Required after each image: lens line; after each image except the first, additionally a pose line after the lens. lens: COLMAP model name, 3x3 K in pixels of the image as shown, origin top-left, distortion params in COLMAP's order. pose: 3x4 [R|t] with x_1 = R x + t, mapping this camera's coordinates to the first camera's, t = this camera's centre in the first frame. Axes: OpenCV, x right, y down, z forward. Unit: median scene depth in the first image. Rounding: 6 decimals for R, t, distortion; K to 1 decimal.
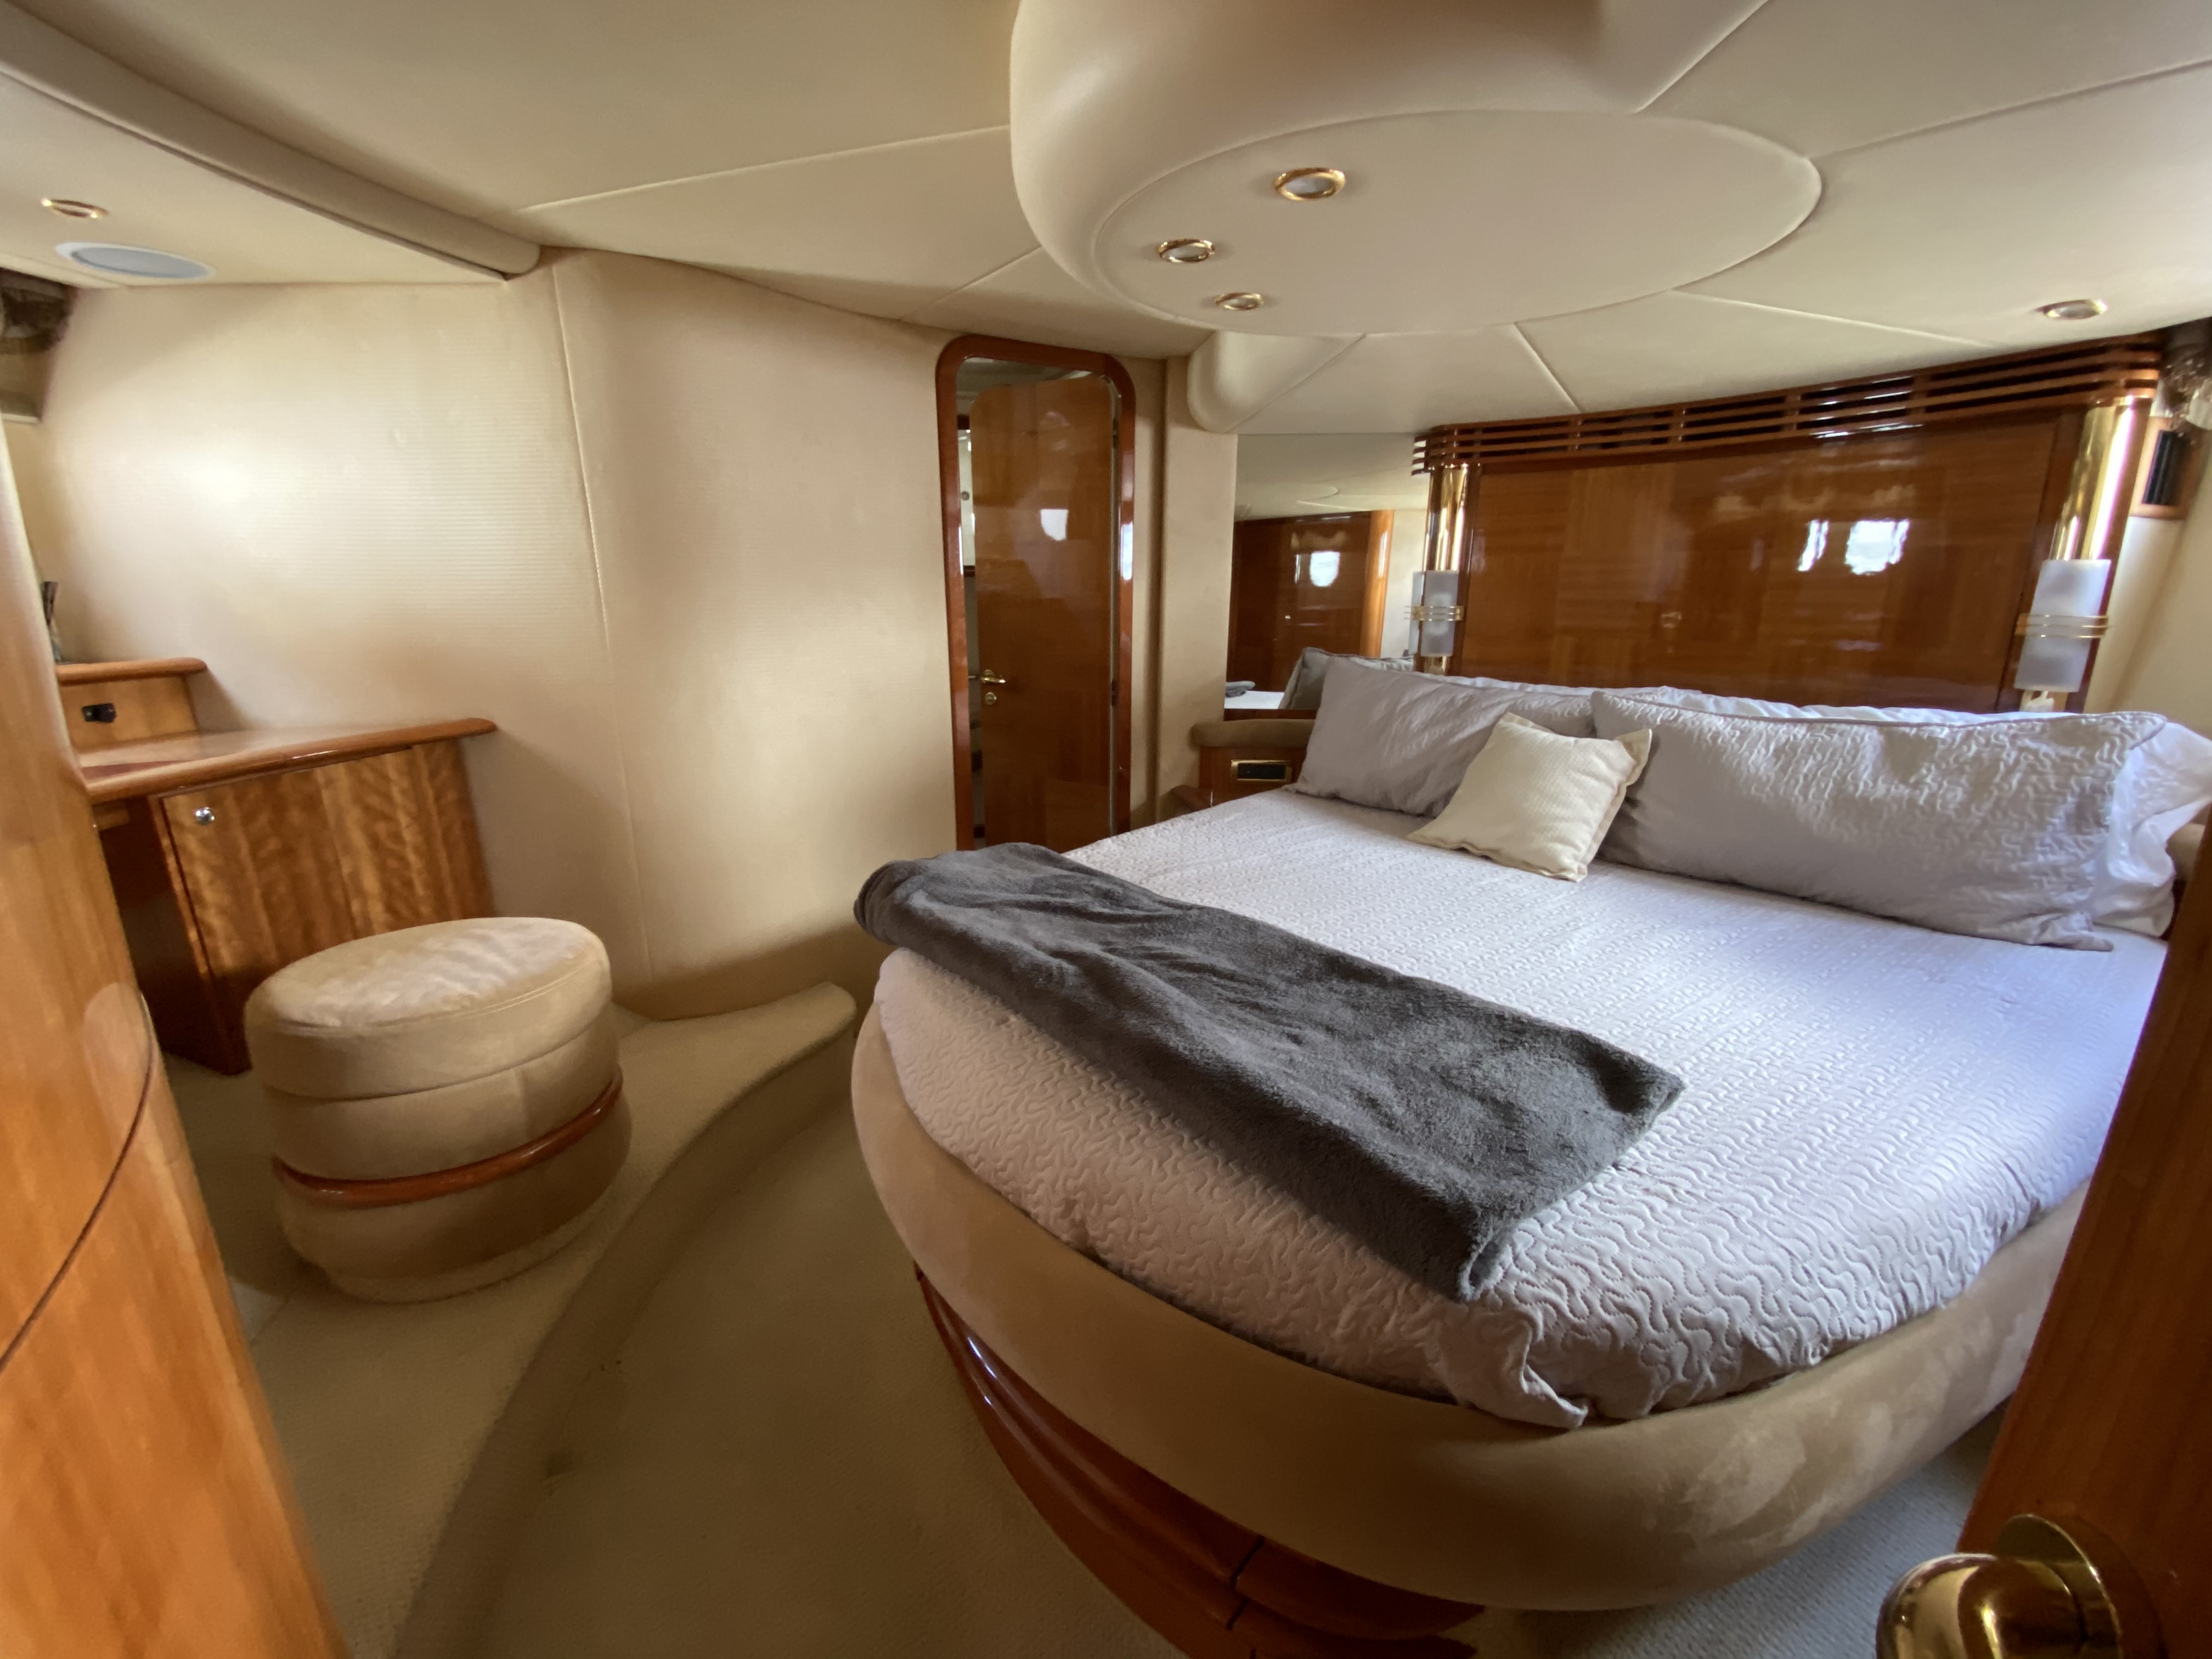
lens RADIAL K [[892.7, 0, 1111.2], [0, 892.7, 838.0], [0, 0, 1]] dist [-0.004201, -0.004577]
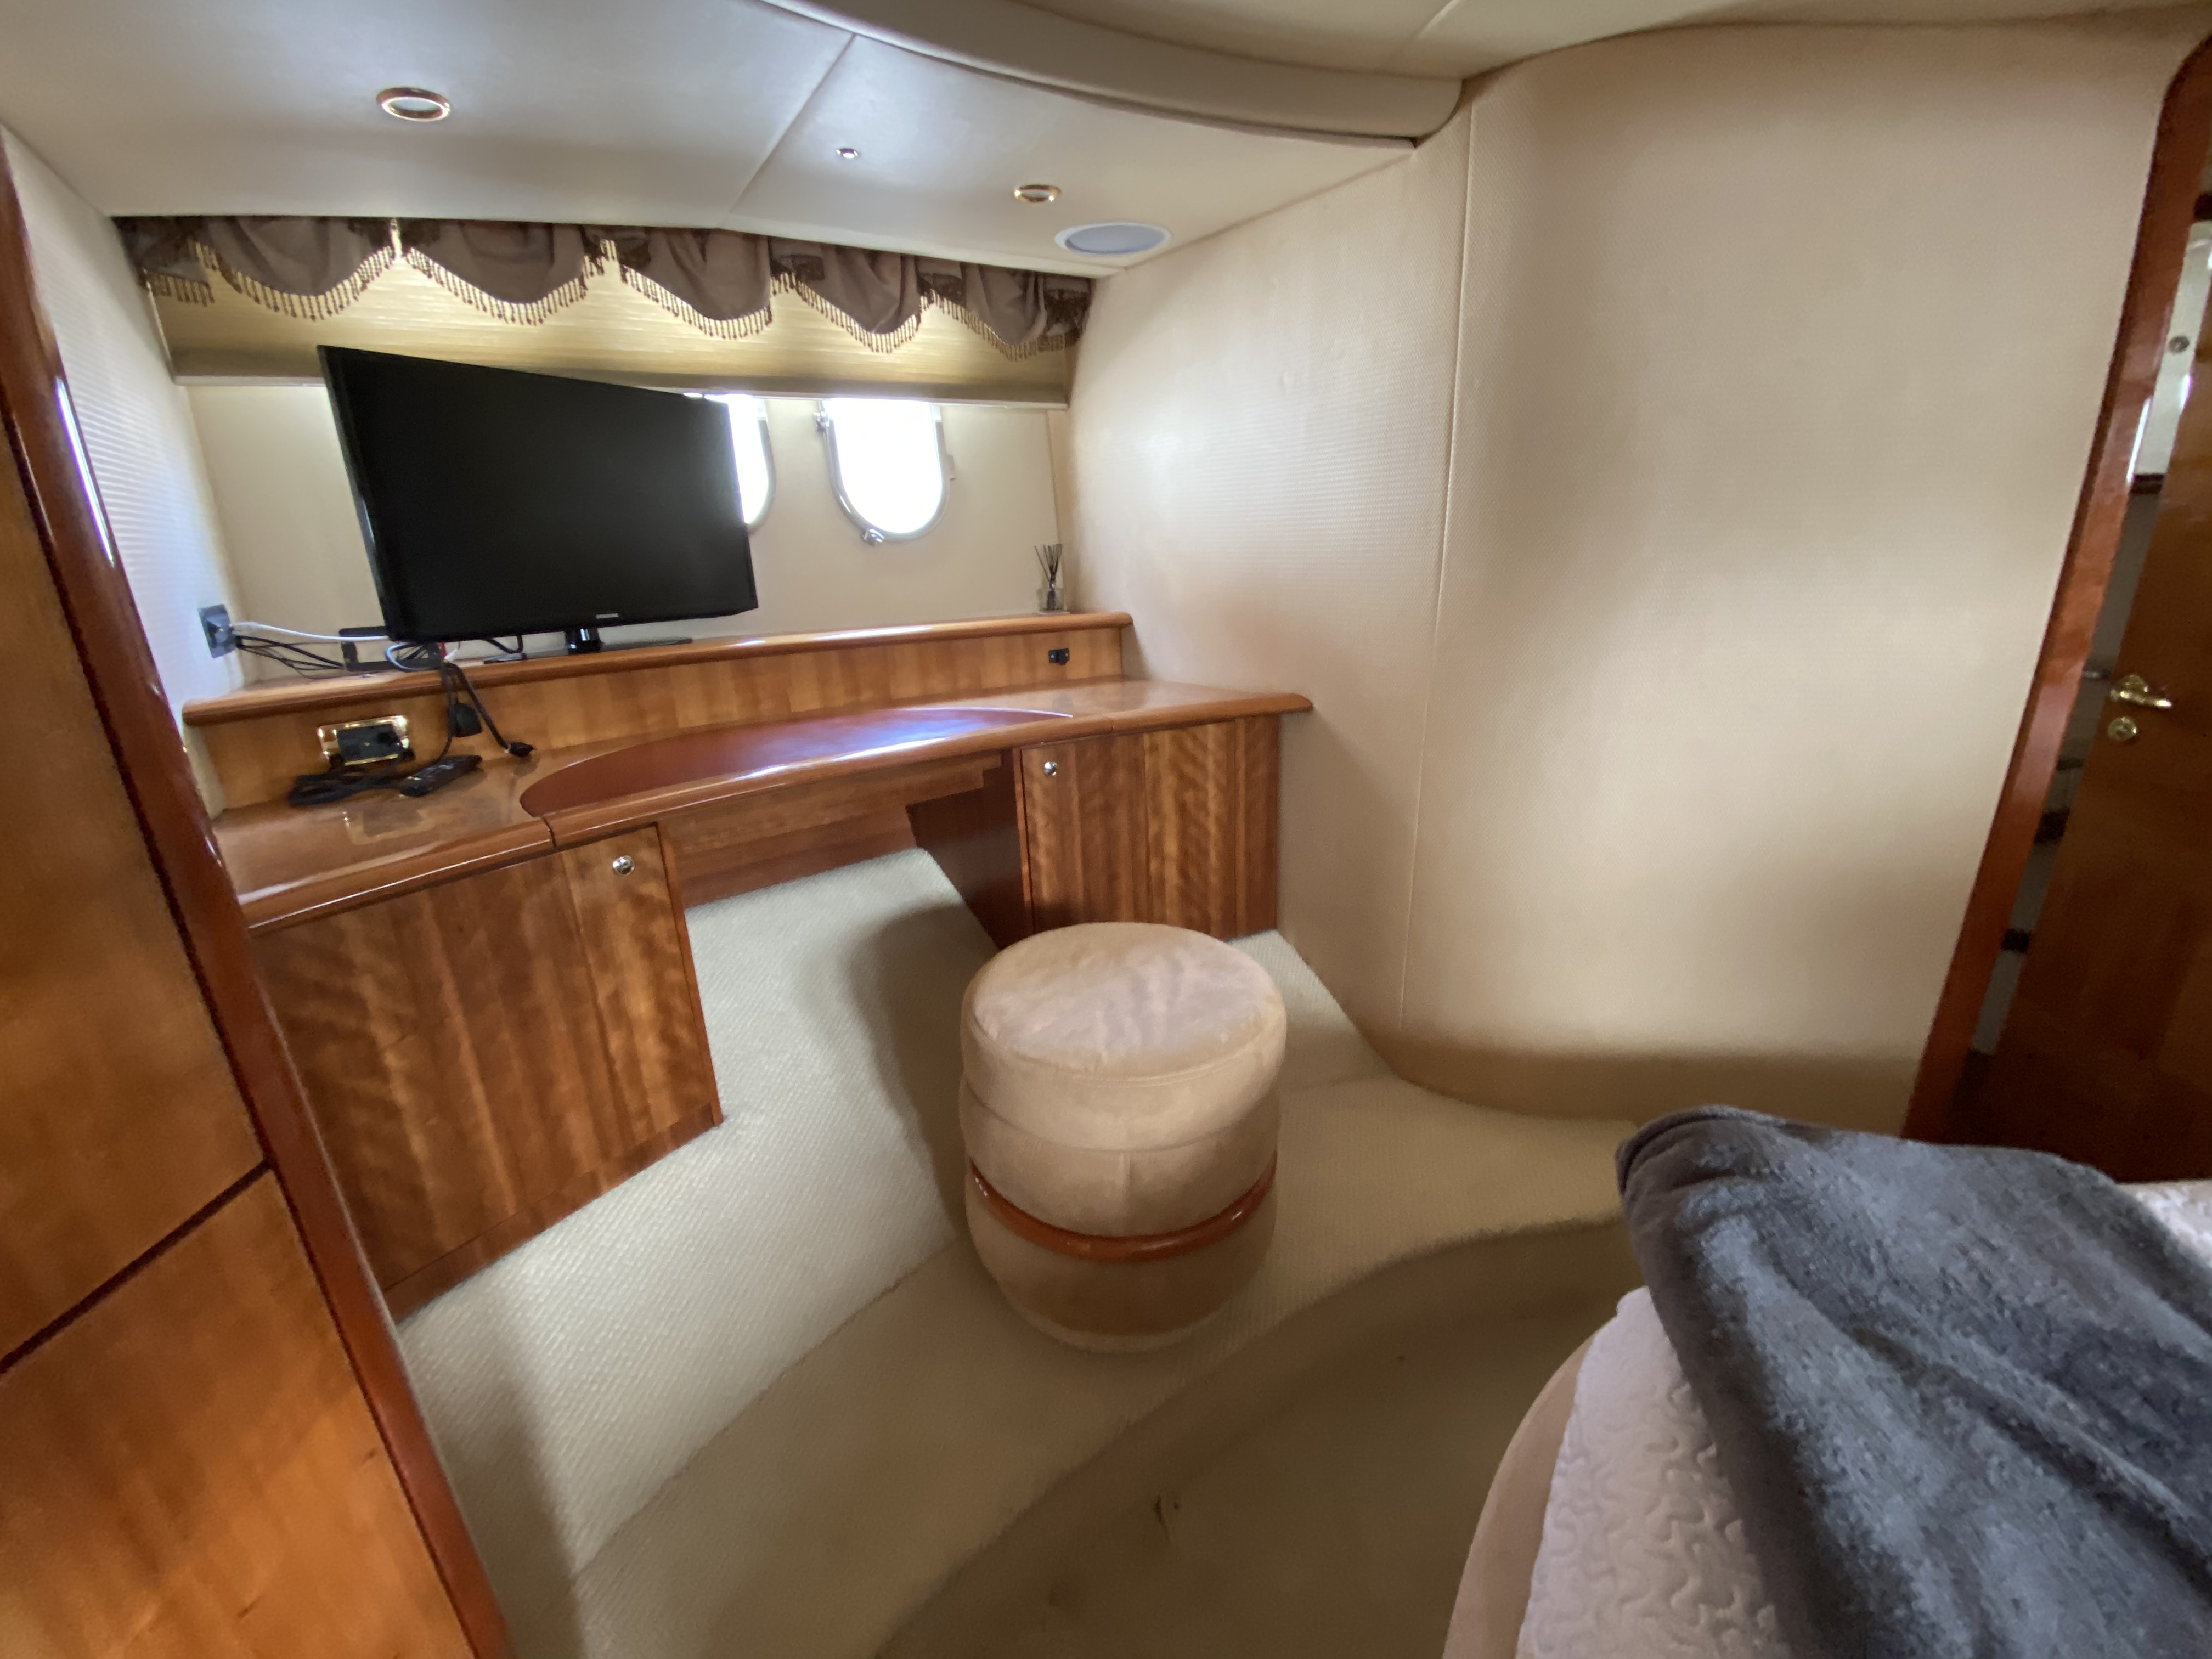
lens RADIAL K [[892.7, 0, 1108.2], [0, 892.7, 840.3], [0, 0, 1]] dist [-0.004201, -0.004577]
pose [[0.551597, 0.260348, -0.792439, -0.065867], [-0.190079, 0.964278, 0.184494, -0.142133], [0.812164, 0.048860, 0.581380, 0.369067]]
